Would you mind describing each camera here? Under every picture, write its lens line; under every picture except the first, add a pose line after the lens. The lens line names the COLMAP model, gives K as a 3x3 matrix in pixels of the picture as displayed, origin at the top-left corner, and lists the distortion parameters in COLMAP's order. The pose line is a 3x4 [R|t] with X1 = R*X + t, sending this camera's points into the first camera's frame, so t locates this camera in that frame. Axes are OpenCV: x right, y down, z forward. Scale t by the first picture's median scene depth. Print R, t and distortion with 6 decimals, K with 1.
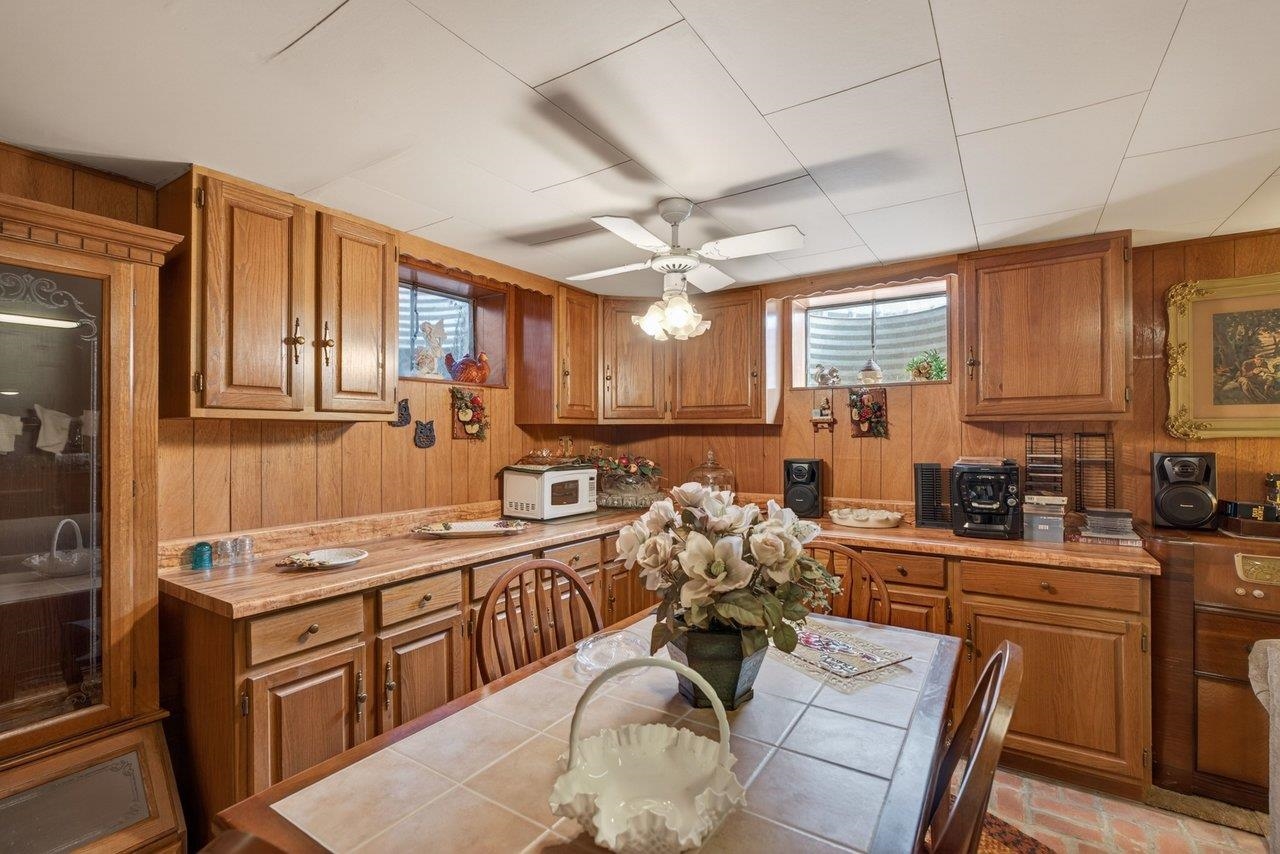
lens RADIAL K [[576.4, 0, 634.6], [0, 576.4, 431.8], [0, 0, 1]] dist [-0.009326, 0.000797]
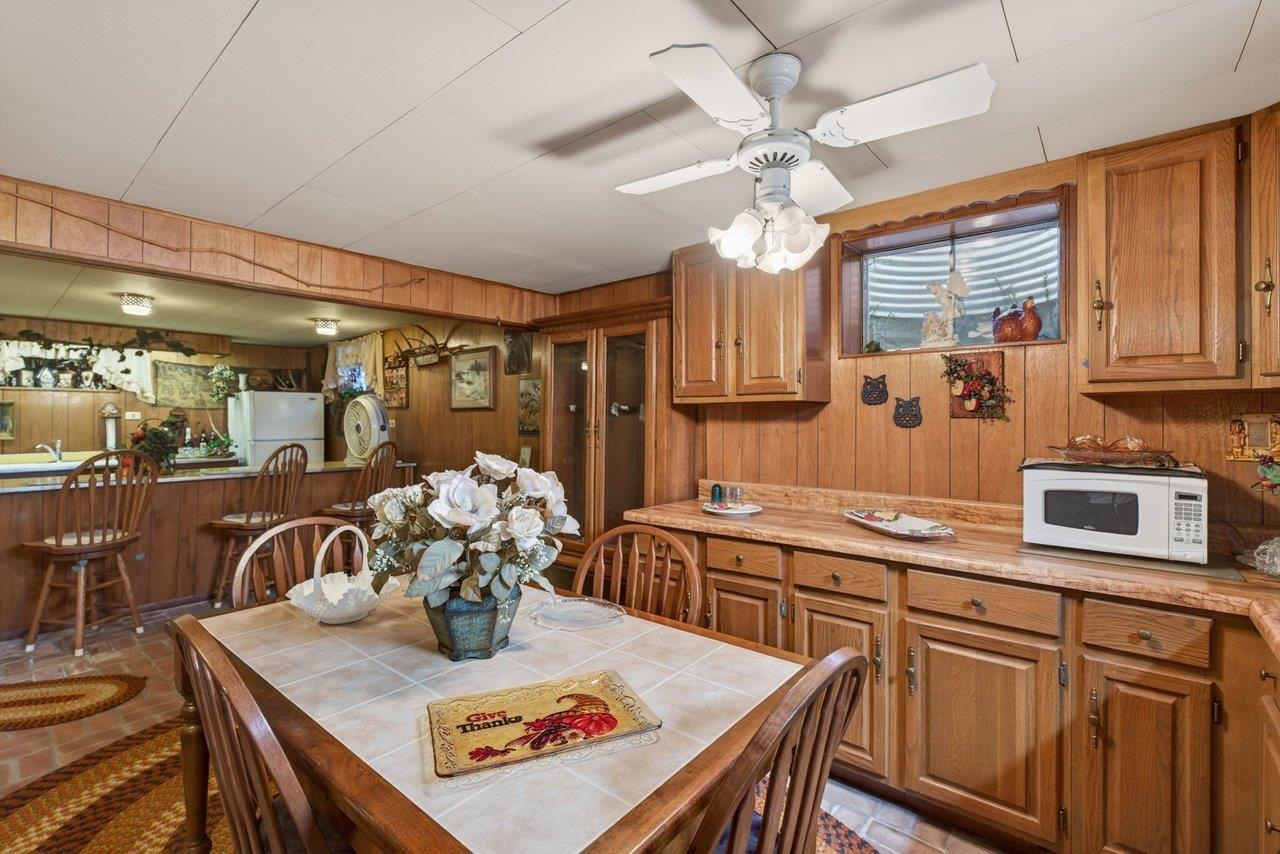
lens RADIAL K [[576.4, 0, 635.4], [0, 576.4, 417.8], [0, 0, 1]] dist [-0.009326, 0.000797]
pose [[-0.116286, -0.000801, -0.993215, 0.577123], [0.004693, 0.999988, -0.001356, 0.011791], [0.993205, -0.004818, -0.116281, 0.692875]]
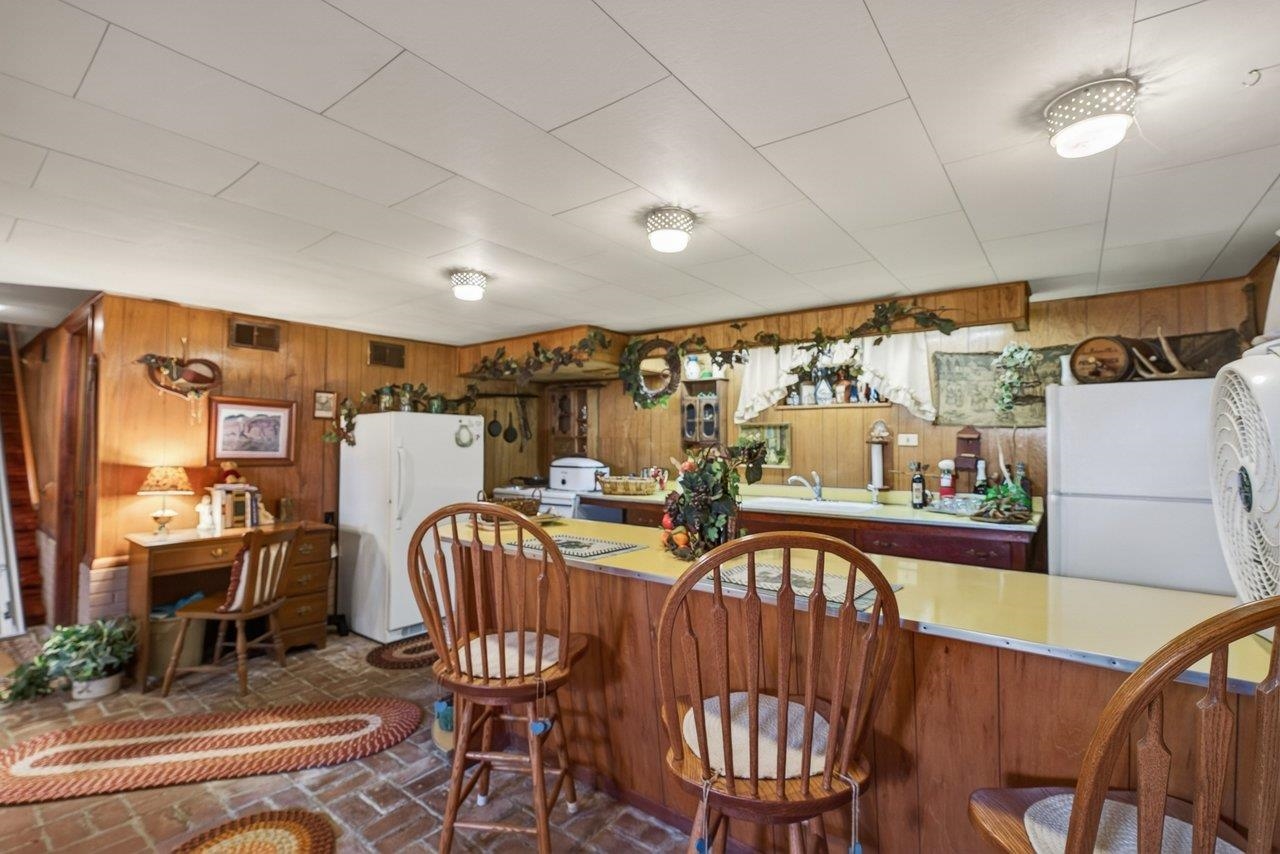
lens RADIAL K [[576.4, 0, 639.8], [0, 576.4, 431.9], [0, 0, 1]] dist [-0.009326, 0.000797]
pose [[-0.997888, -0.007402, 0.064535, -0.727511], [-0.009110, 0.999615, -0.026203, 0.015848], [-0.064316, -0.026736, -0.997571, 0.063162]]
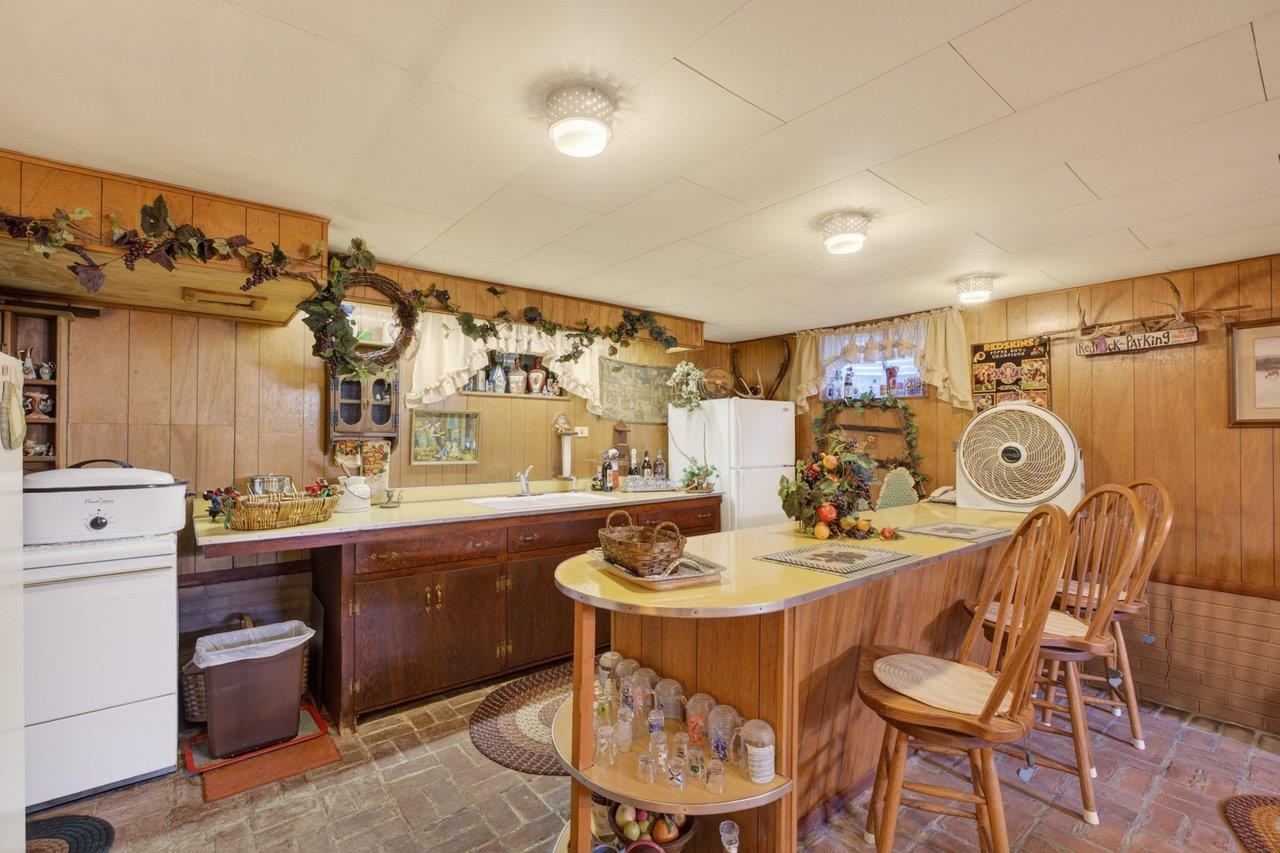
lens RADIAL K [[576.4, 0, 636.4], [0, 576.4, 428.0], [0, 0, 1]] dist [-0.009326, 0.000797]
pose [[-0.300427, -0.014119, -0.953700, 0.154633], [-0.001134, 0.999895, -0.014446, 0.005136], [0.953804, -0.003259, -0.300411, -0.763009]]
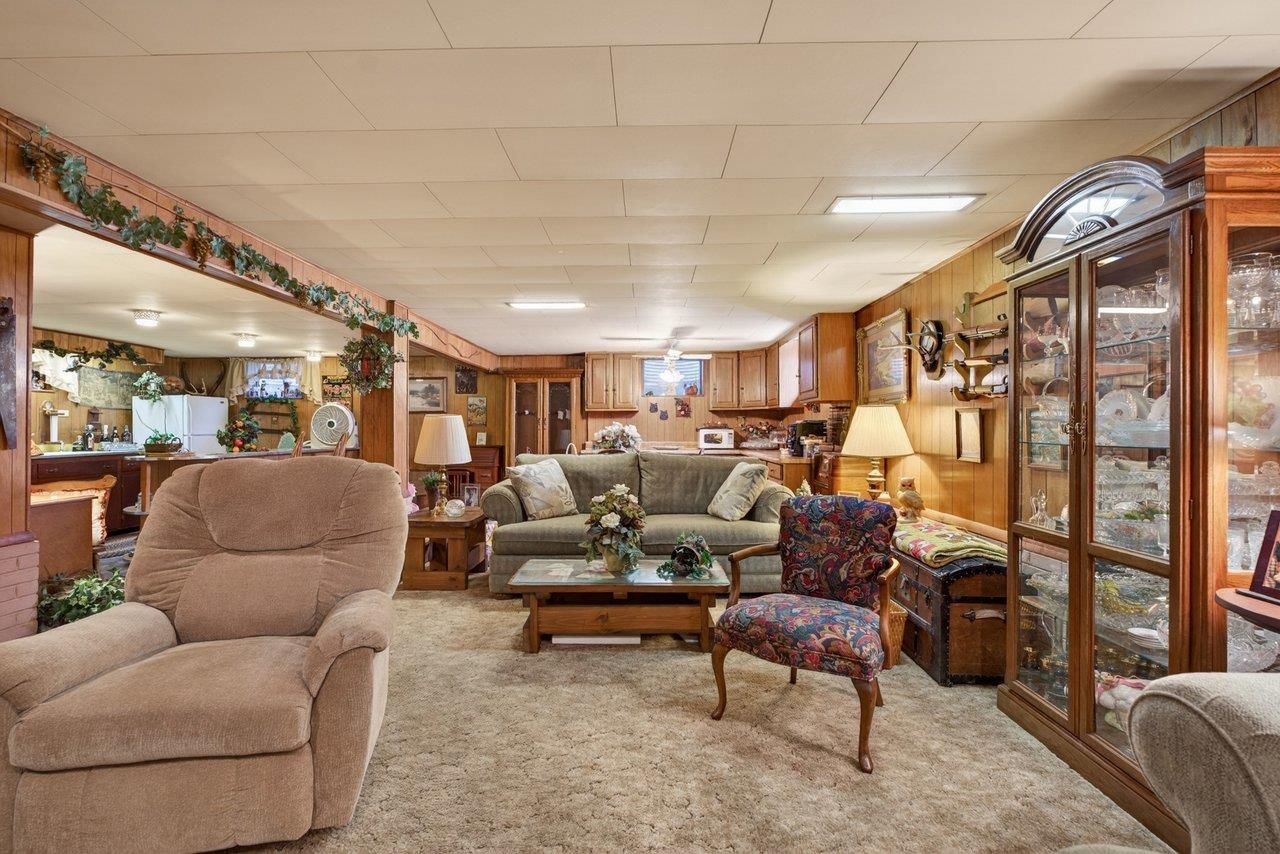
lens RADIAL K [[576.4, 0, 637.7], [0, 576.4, 421.3], [0, 0, 1]] dist [-0.009326, 0.000797]
pose [[0.539924, -0.012216, -0.841625, 1.979475], [0.005564, 0.999925, -0.010944, 0.065292], [0.841695, 0.001227, 0.539951, -0.649367]]
